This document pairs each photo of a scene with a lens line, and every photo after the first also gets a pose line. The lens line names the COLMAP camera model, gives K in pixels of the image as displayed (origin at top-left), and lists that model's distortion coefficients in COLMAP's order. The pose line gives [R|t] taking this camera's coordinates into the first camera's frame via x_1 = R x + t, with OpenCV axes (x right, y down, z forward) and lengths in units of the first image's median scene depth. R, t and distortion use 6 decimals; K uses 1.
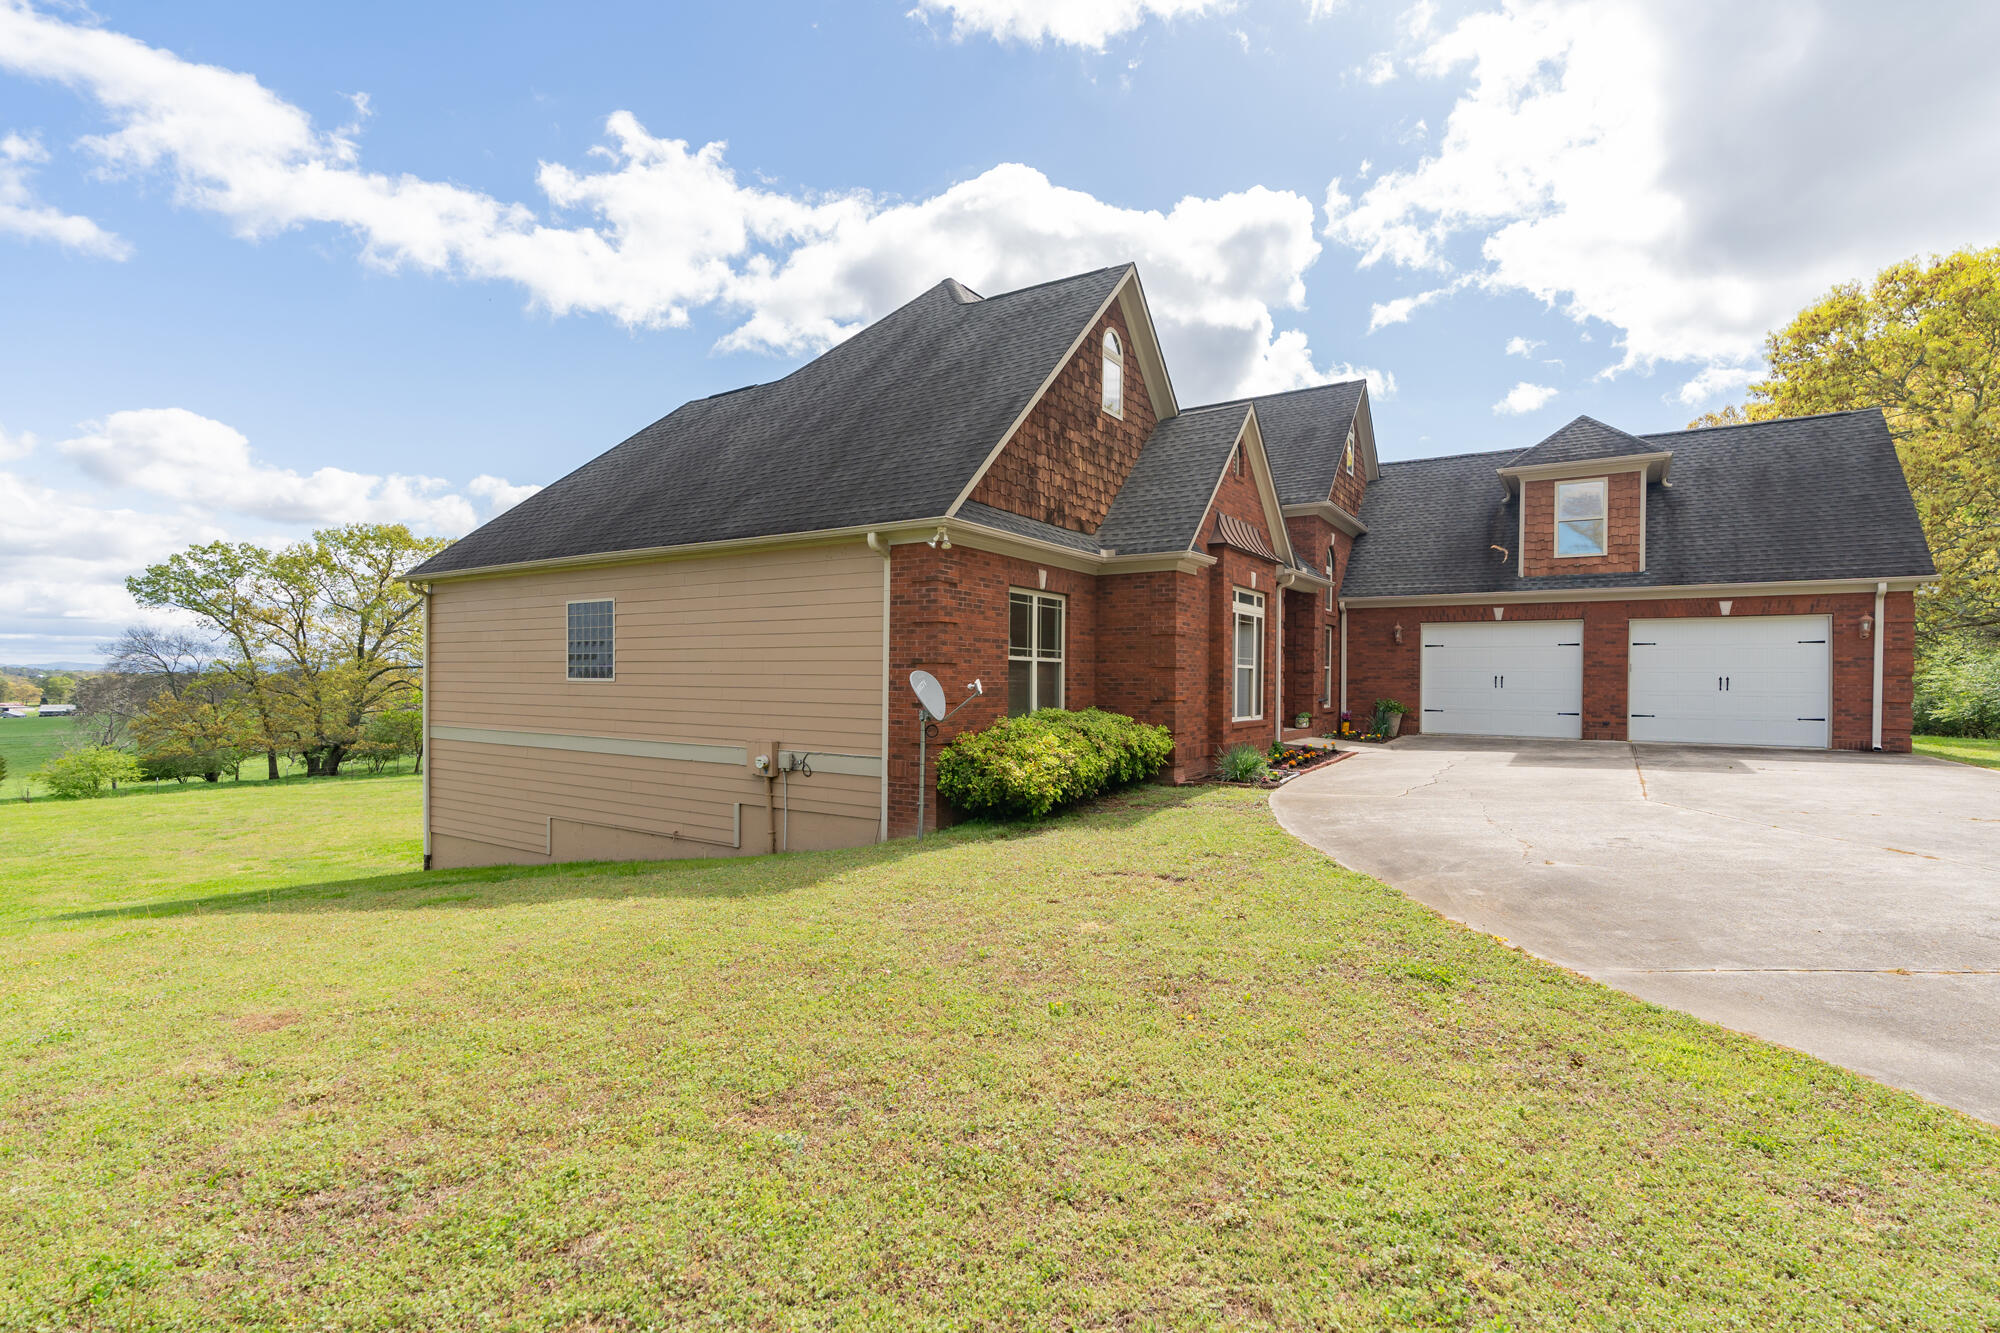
lens RADIAL K [[917.0, 0, 1000.2], [0, 917.0, 708.5], [0, 0, 1]] dist [0.005672, -0.000596]
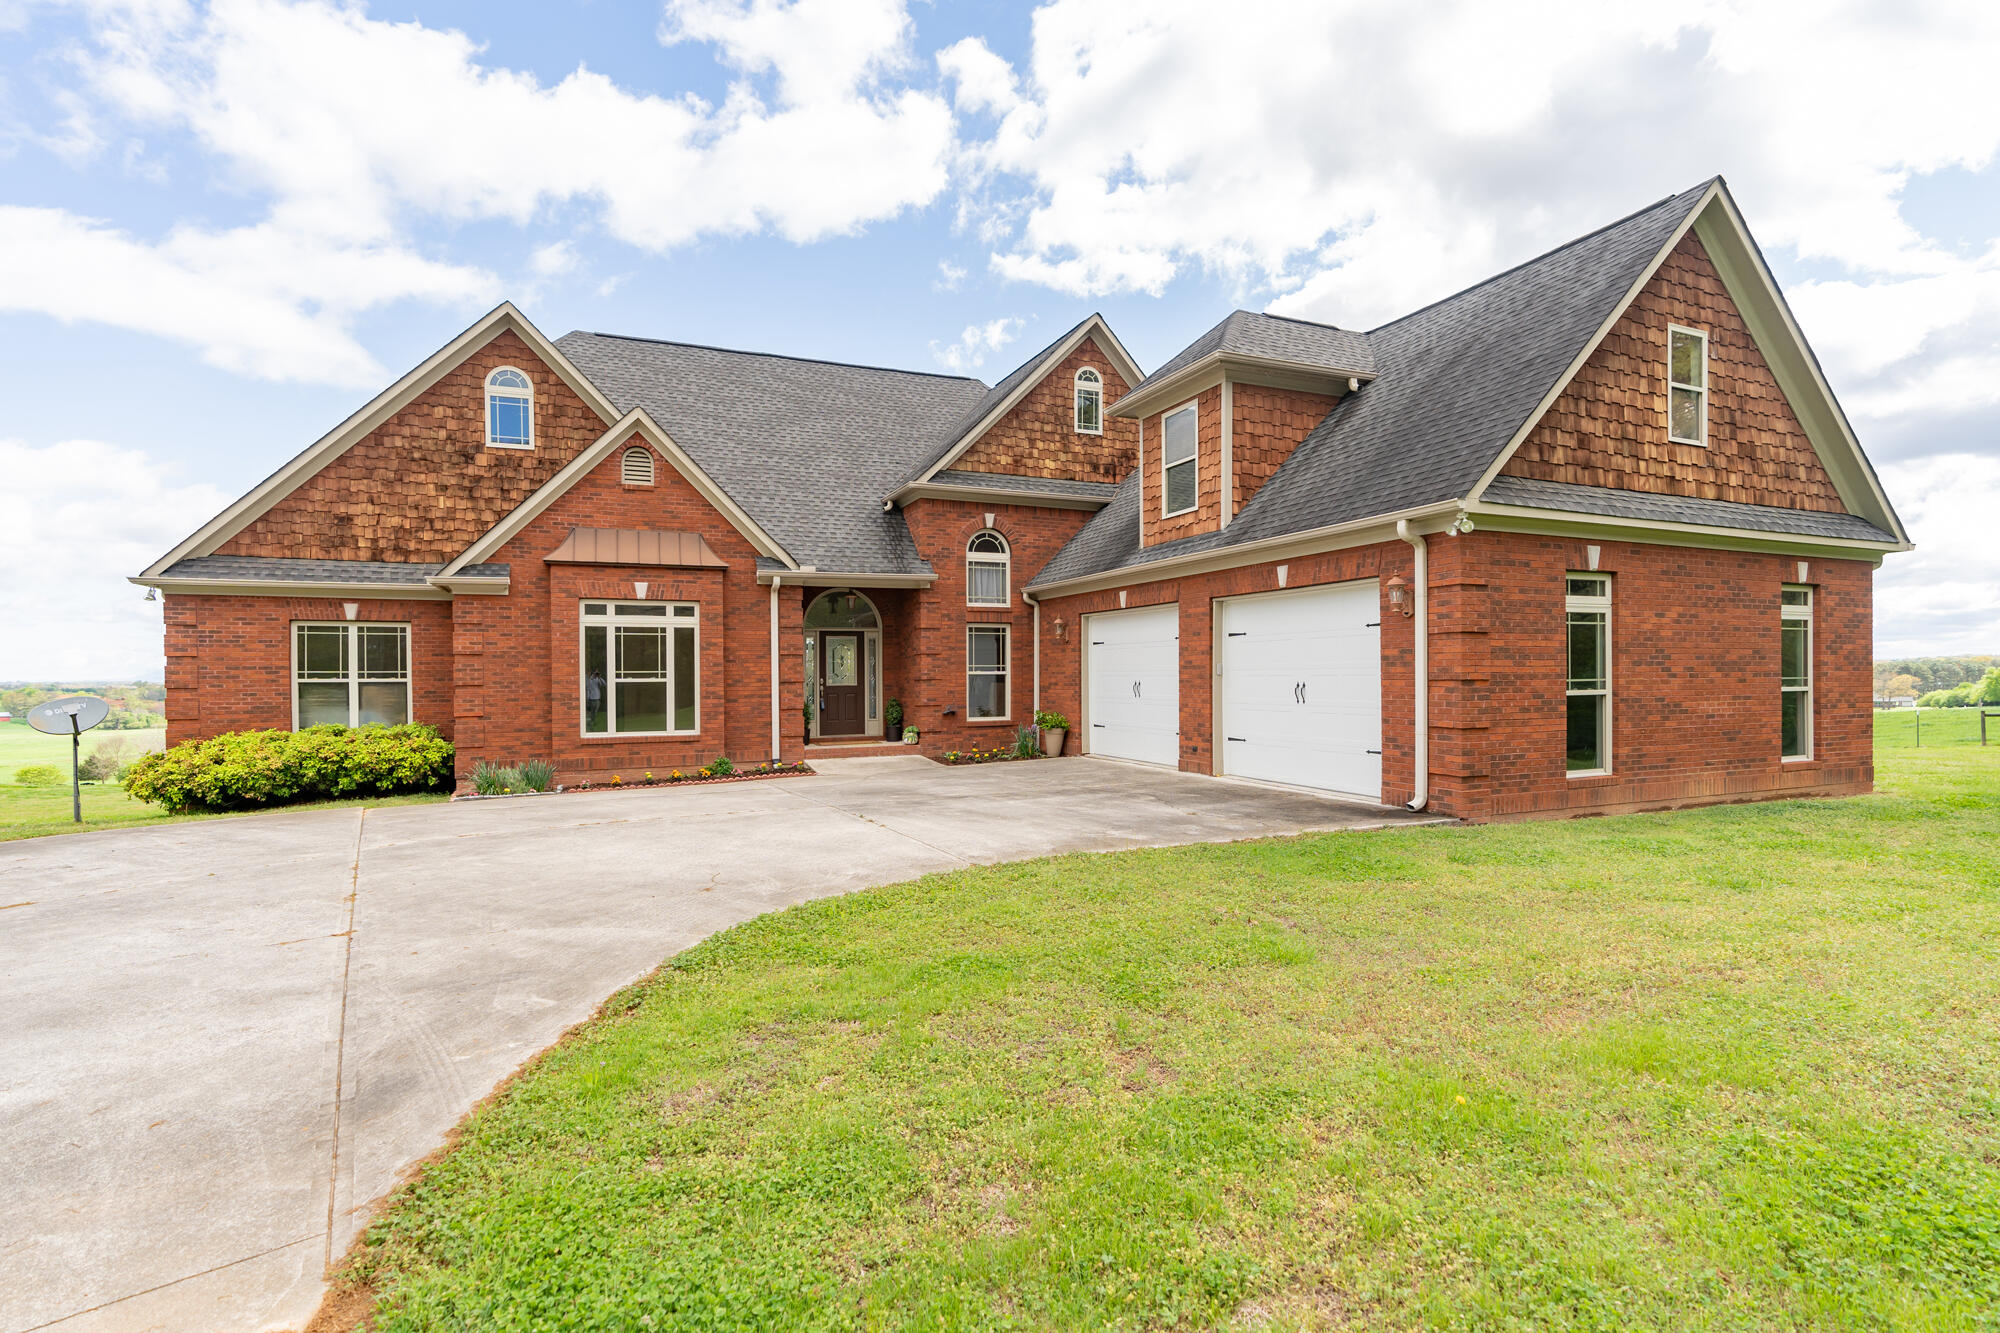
lens RADIAL K [[917.0, 0, 997.3], [0, 917.0, 698.6], [0, 0, 1]] dist [0.005672, -0.000596]
pose [[0.831530, -0.000137, -0.555479, 1.305440], [-0.002134, 0.999992, -0.003441, -0.027470], [0.555475, 0.004047, 0.831523, 0.468603]]
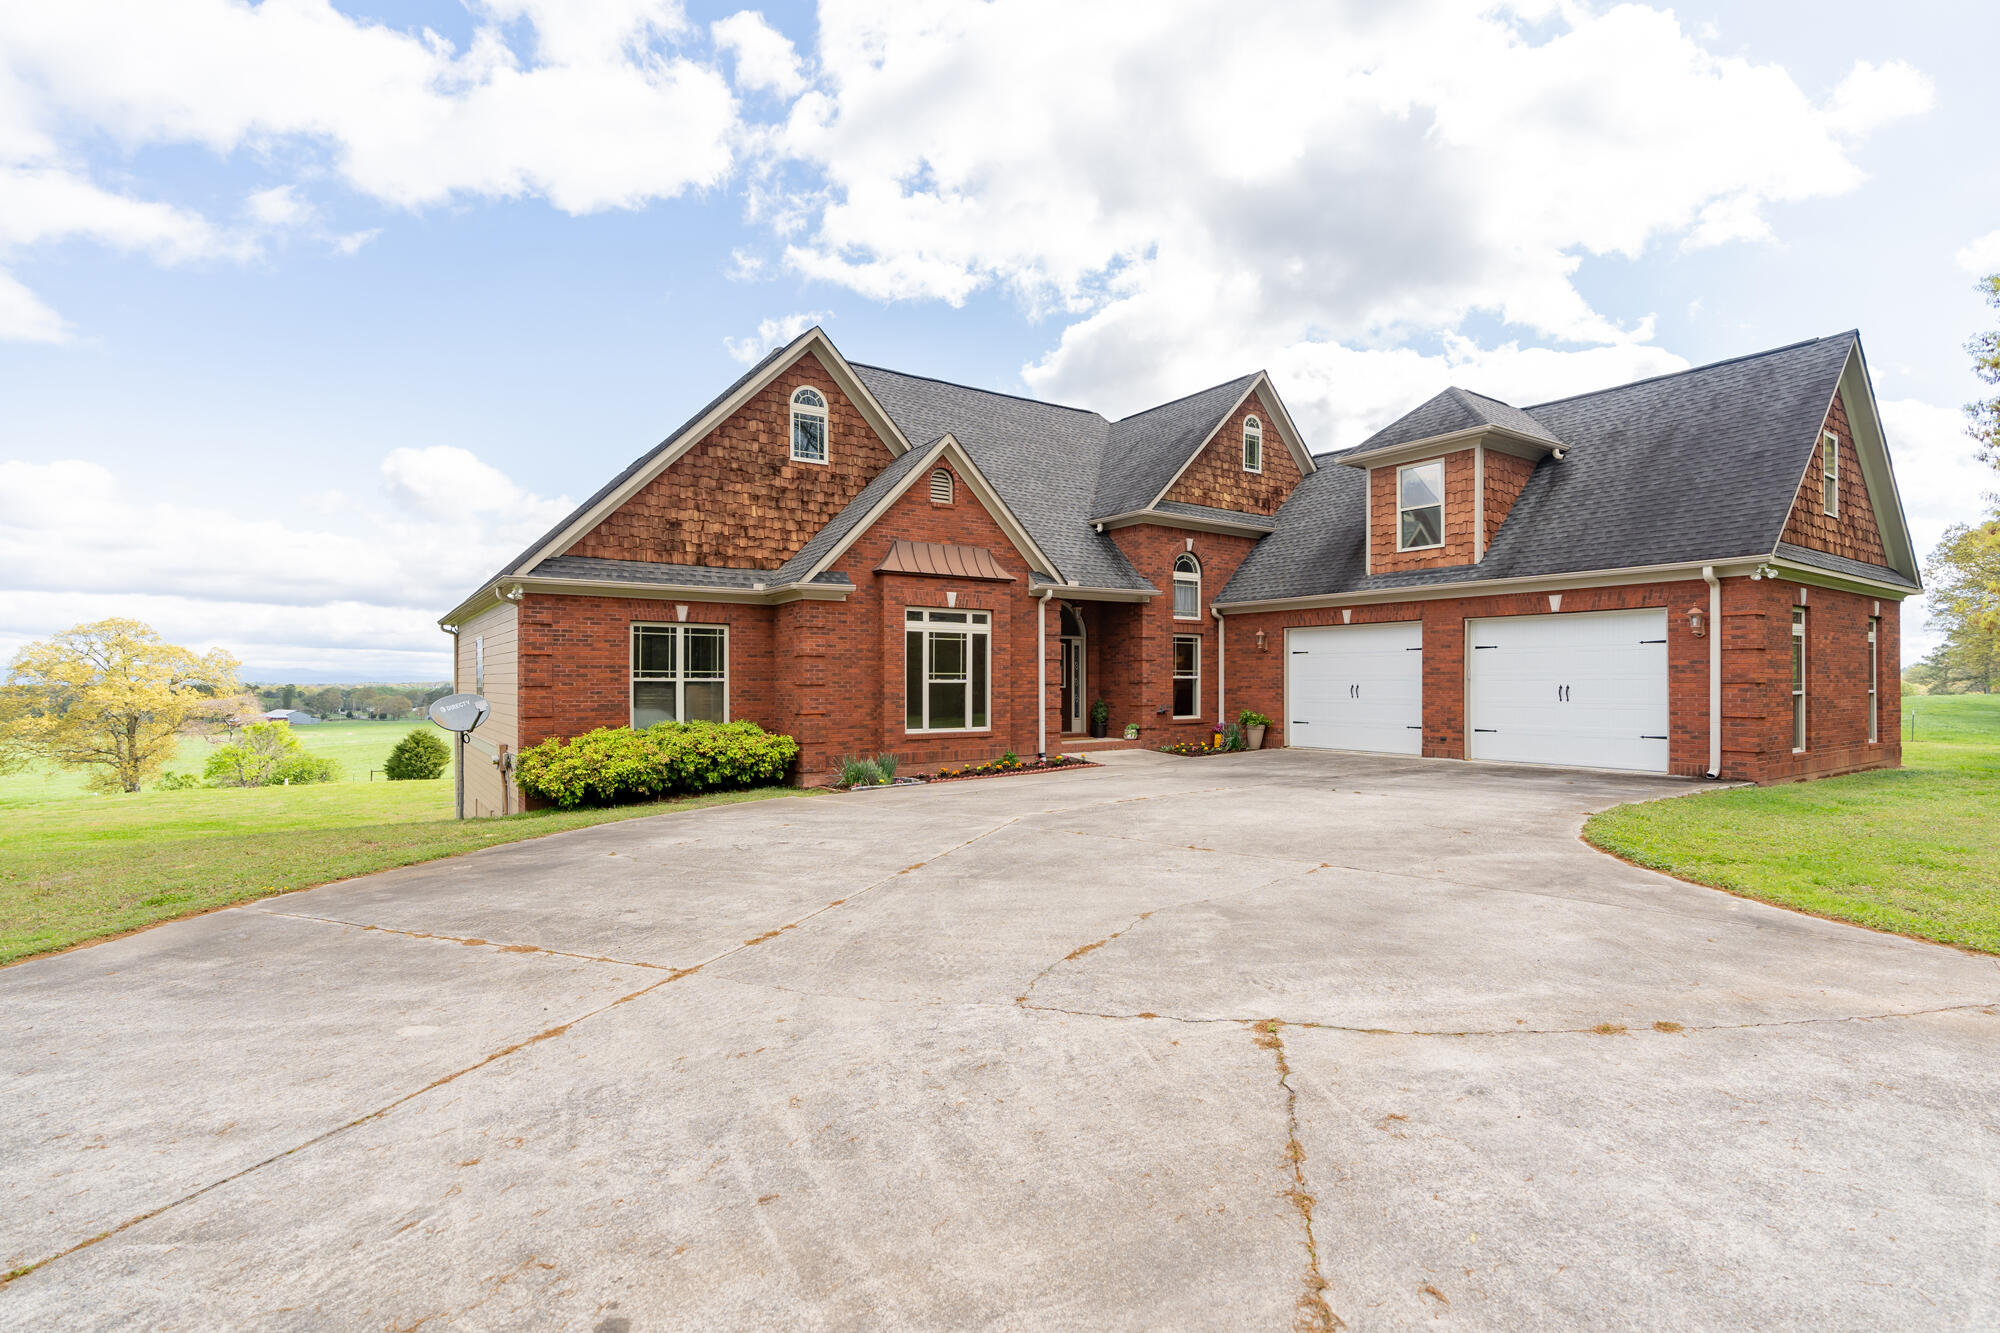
lens RADIAL K [[917.0, 0, 998.4], [0, 917.0, 698.0], [0, 0, 1]] dist [0.005672, -0.000596]
pose [[0.926299, -0.002989, -0.376778, 0.842682], [-0.002093, 0.999912, -0.013077, -0.014571], [0.376785, 0.012902, 0.926211, 0.043314]]
